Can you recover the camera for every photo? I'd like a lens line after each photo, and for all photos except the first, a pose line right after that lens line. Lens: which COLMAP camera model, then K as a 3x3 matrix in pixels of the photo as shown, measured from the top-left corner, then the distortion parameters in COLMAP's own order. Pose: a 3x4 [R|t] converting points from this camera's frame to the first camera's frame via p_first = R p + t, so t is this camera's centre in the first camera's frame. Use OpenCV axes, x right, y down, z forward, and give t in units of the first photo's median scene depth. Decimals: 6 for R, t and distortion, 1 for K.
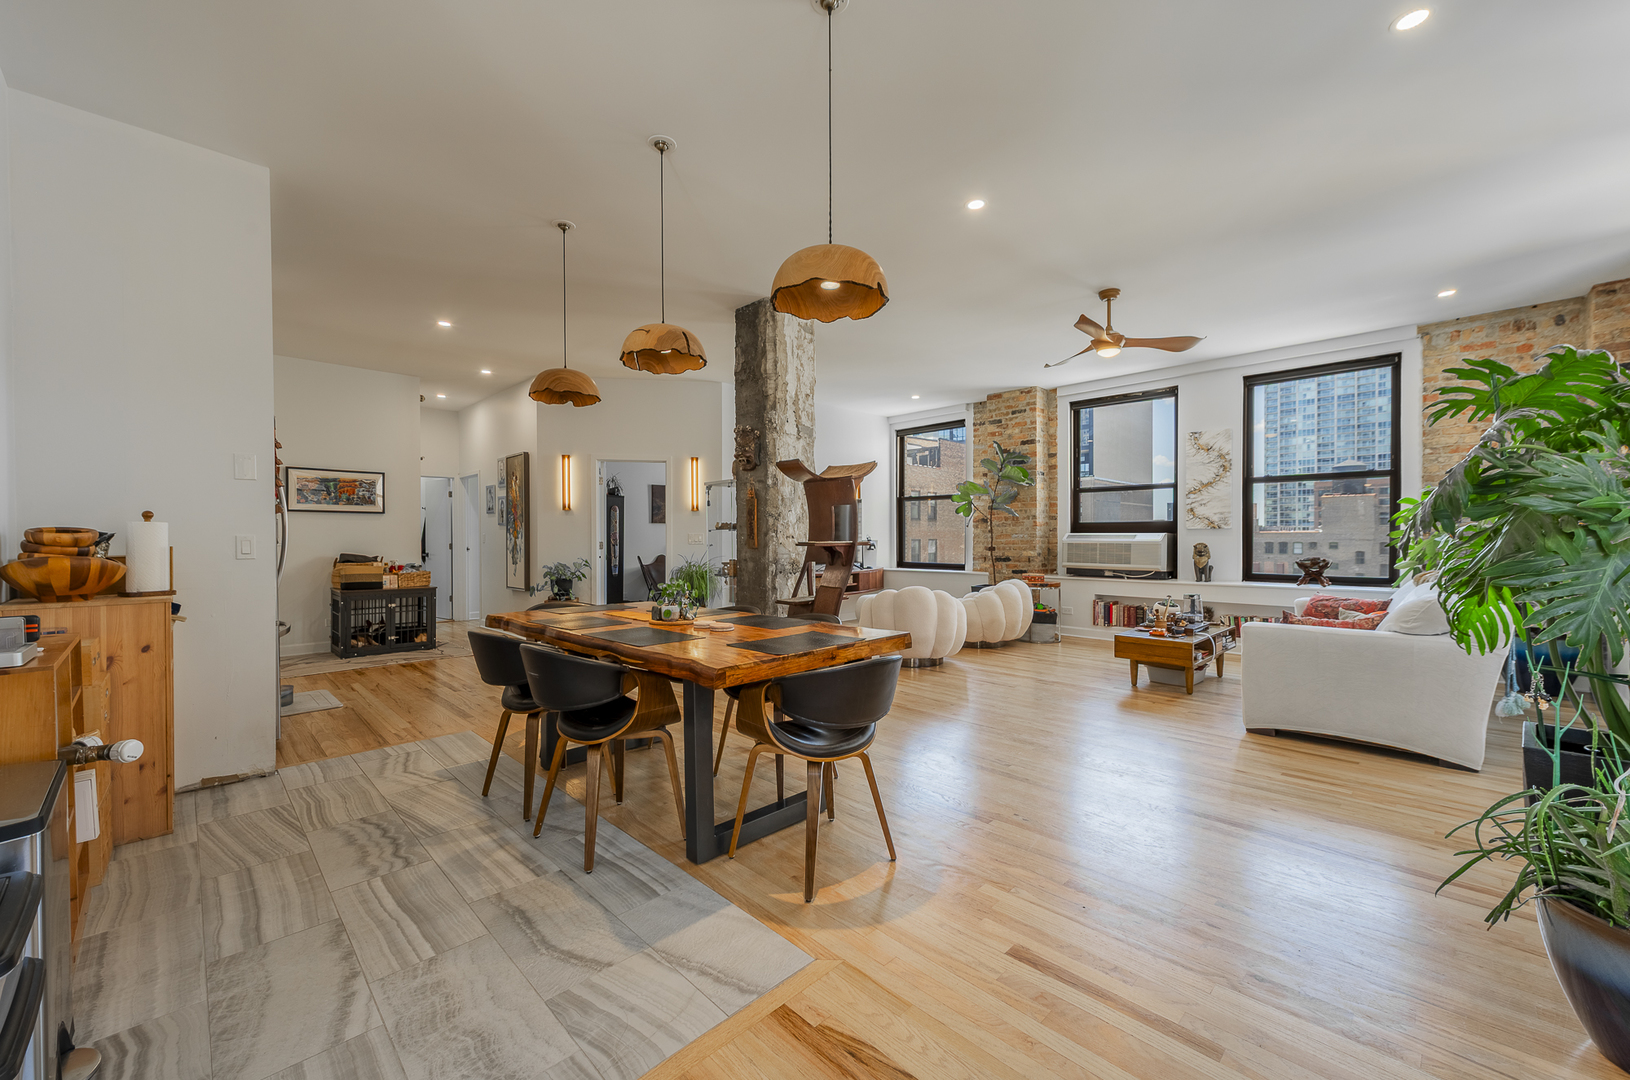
lens RADIAL K [[637.0, 0, 815.3], [0, 637.0, 548.9], [0, 0, 1]] dist [0.007553, -0.001117]
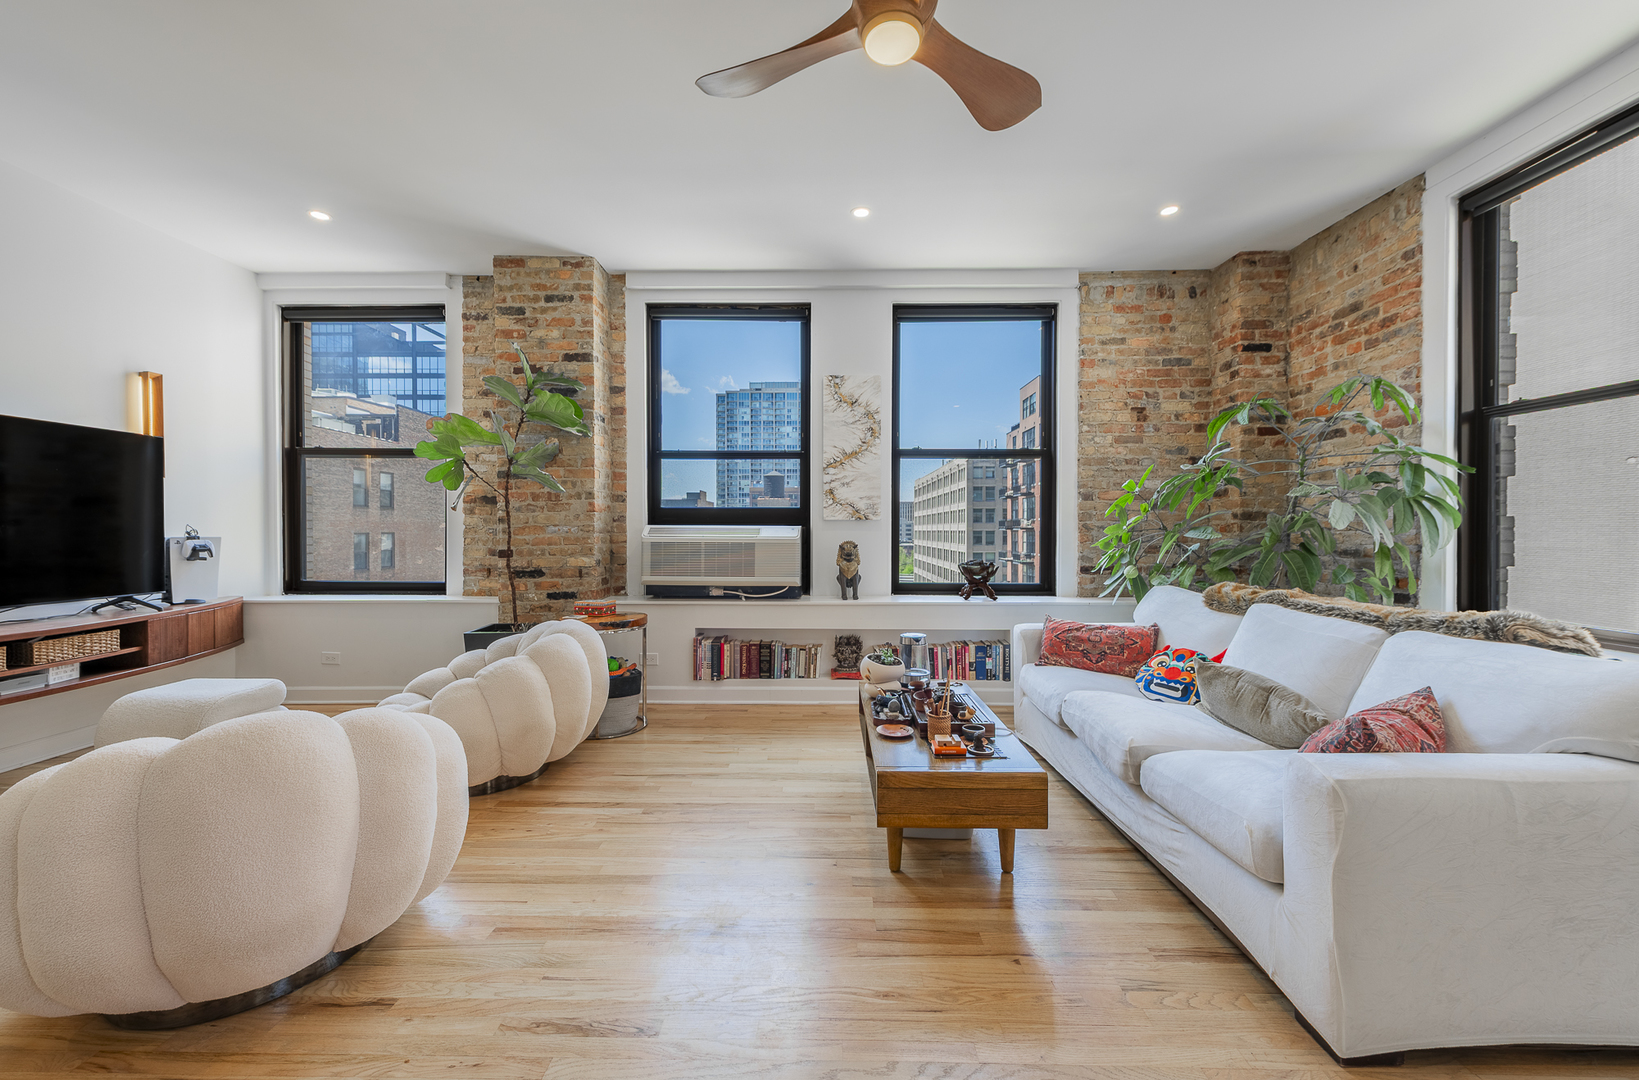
lens RADIAL K [[640.5, 0, 816.1], [0, 640.5, 531.0], [0, 0, 1]] dist [0.007553, -0.001117]
pose [[0.718977, 0.000925, 0.695033, 0.100442], [0.009916, 0.999884, -0.011588, -0.010741], [-0.694963, 0.015223, 0.718884, 0.471790]]
